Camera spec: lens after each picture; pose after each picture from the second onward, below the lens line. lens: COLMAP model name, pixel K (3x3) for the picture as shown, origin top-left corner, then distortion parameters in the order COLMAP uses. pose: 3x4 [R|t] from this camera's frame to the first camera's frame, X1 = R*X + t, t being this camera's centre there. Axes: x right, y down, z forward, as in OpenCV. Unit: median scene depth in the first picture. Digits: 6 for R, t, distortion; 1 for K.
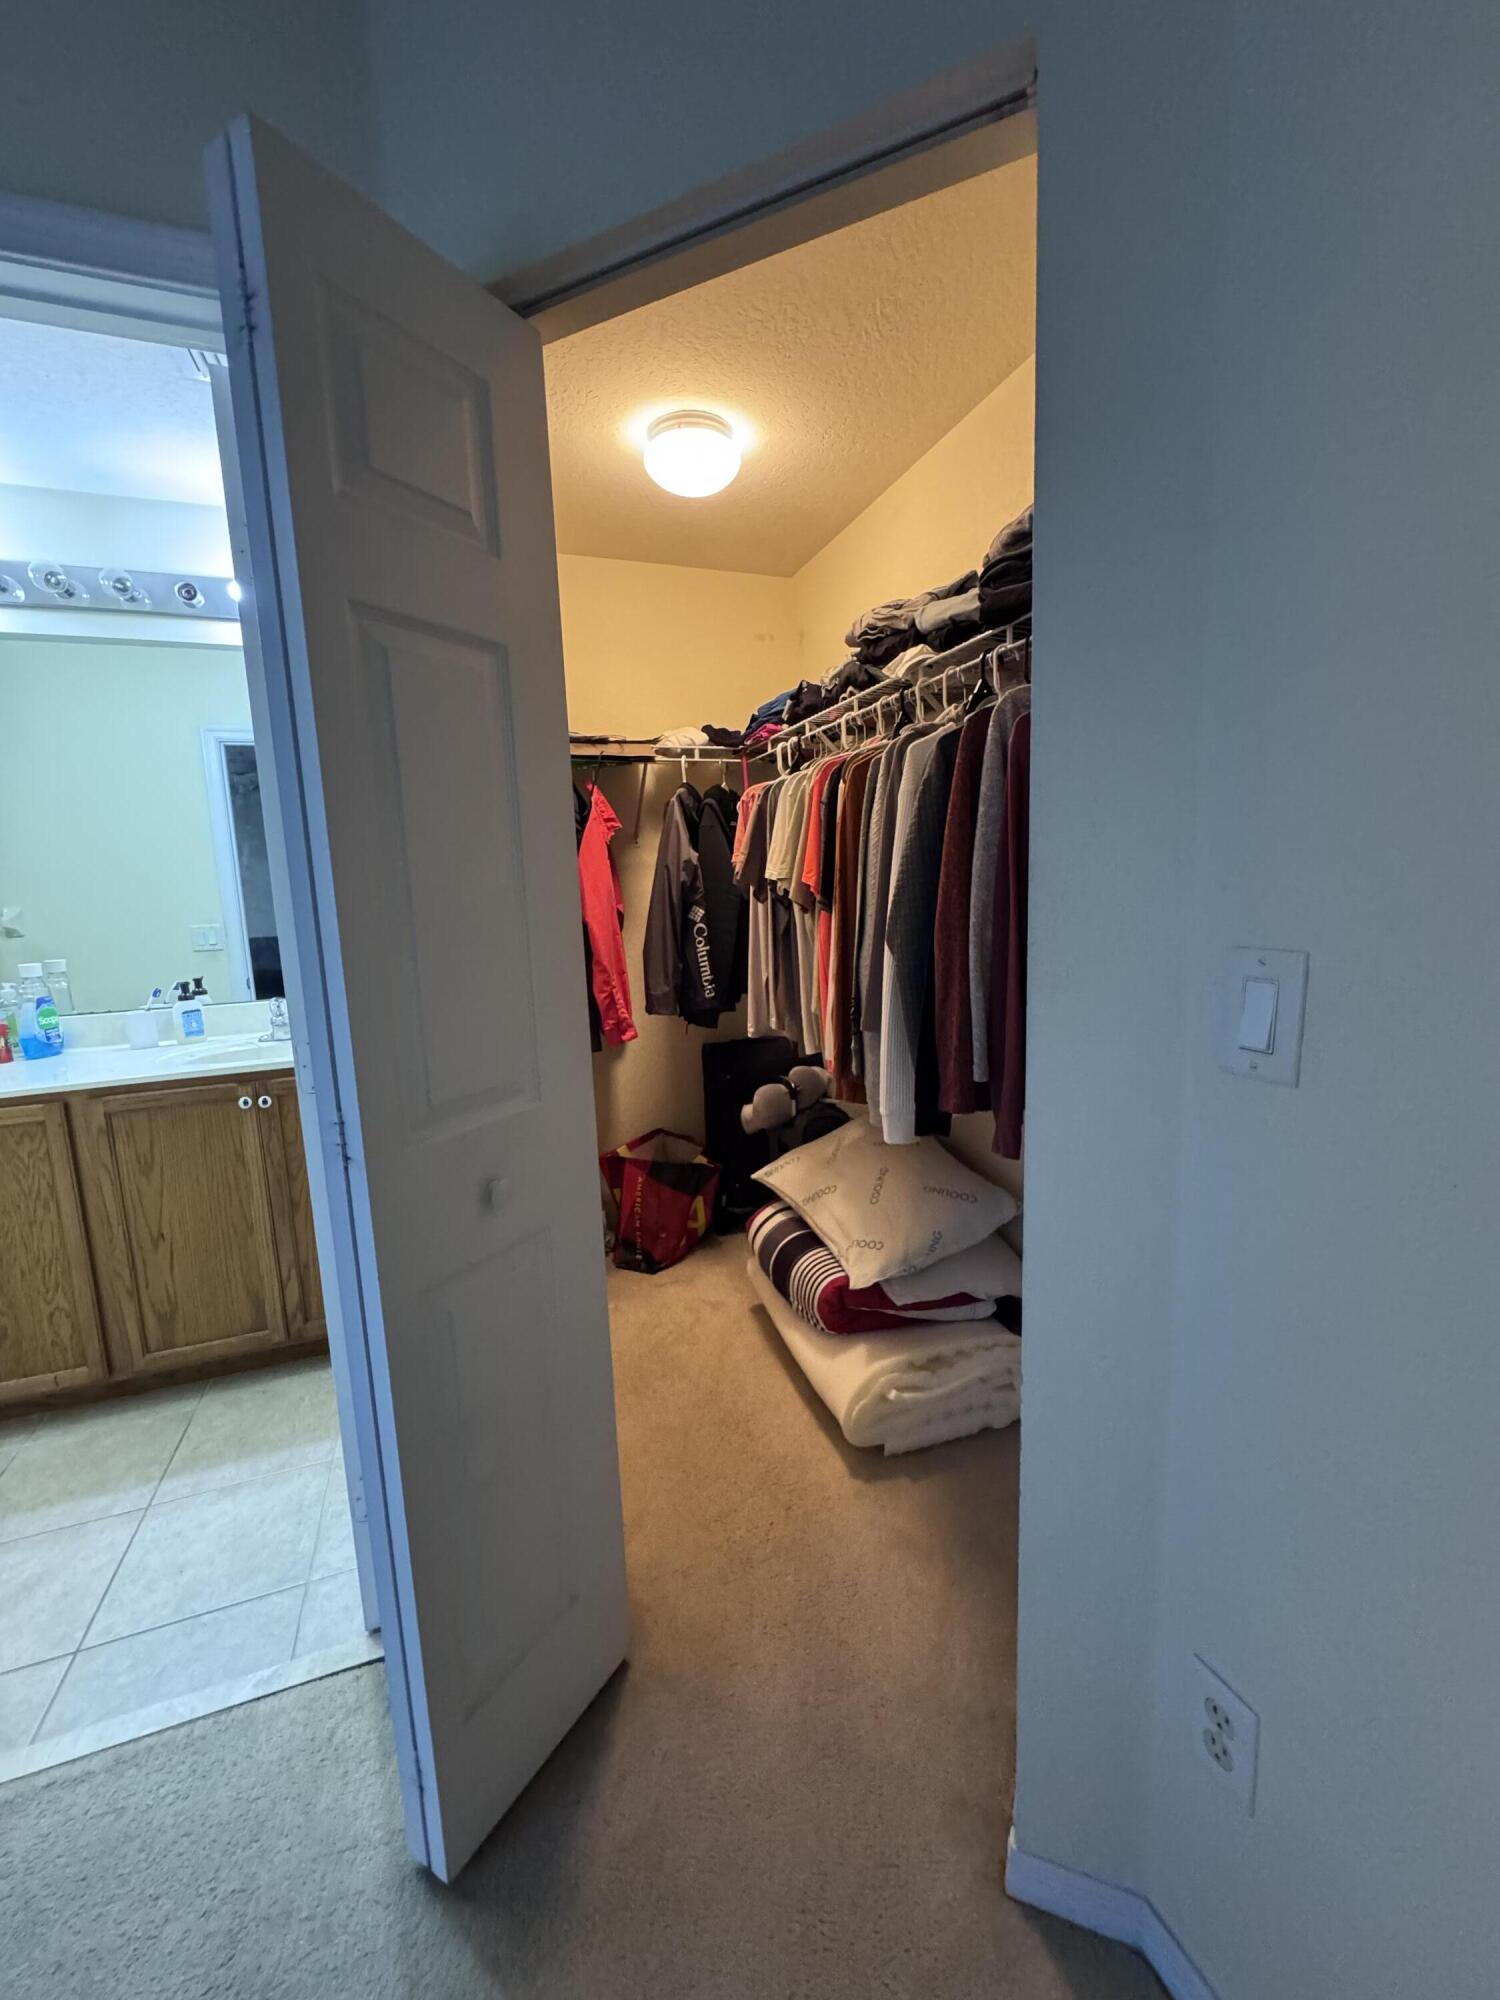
lens RADIAL K [[799.6, 0, 754.3], [0, 799.6, 1005.3], [0, 0, 1]] dist [-0.003019, 0.000346]
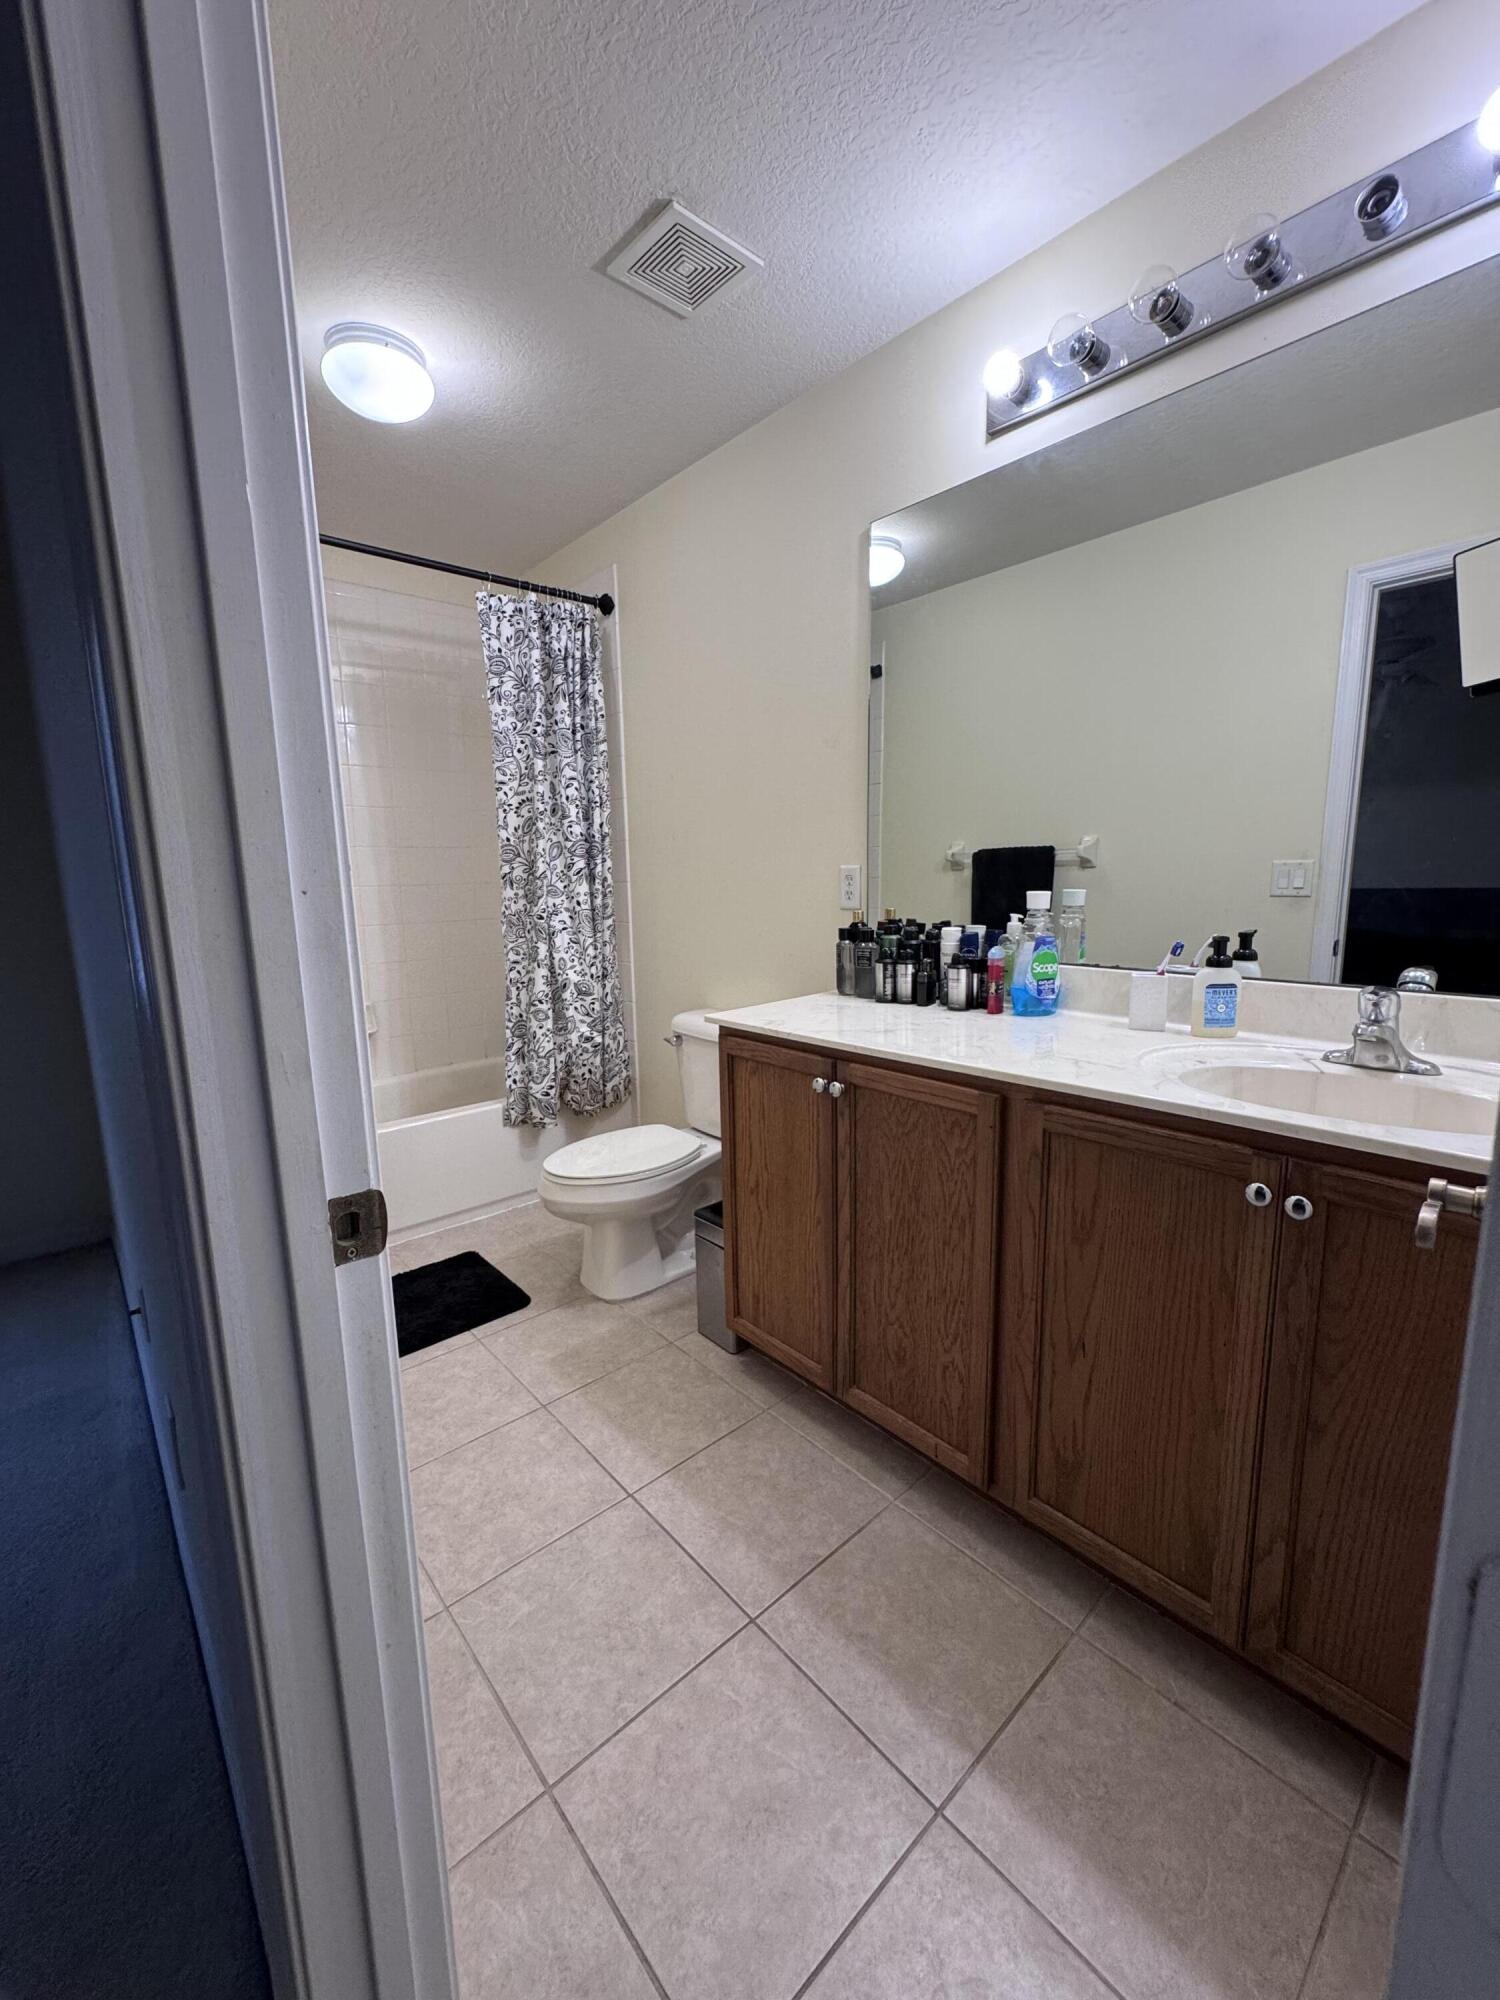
lens RADIAL K [[799.6, 0, 758.3], [0, 799.6, 998.3], [0, 0, 1]] dist [-0.003019, 0.000346]
pose [[0.358583, 0.176108, -0.916736, -0.306948], [-0.133590, 0.981617, 0.136318, -0.021155], [0.923889, 0.073586, 0.375518, 0.503017]]
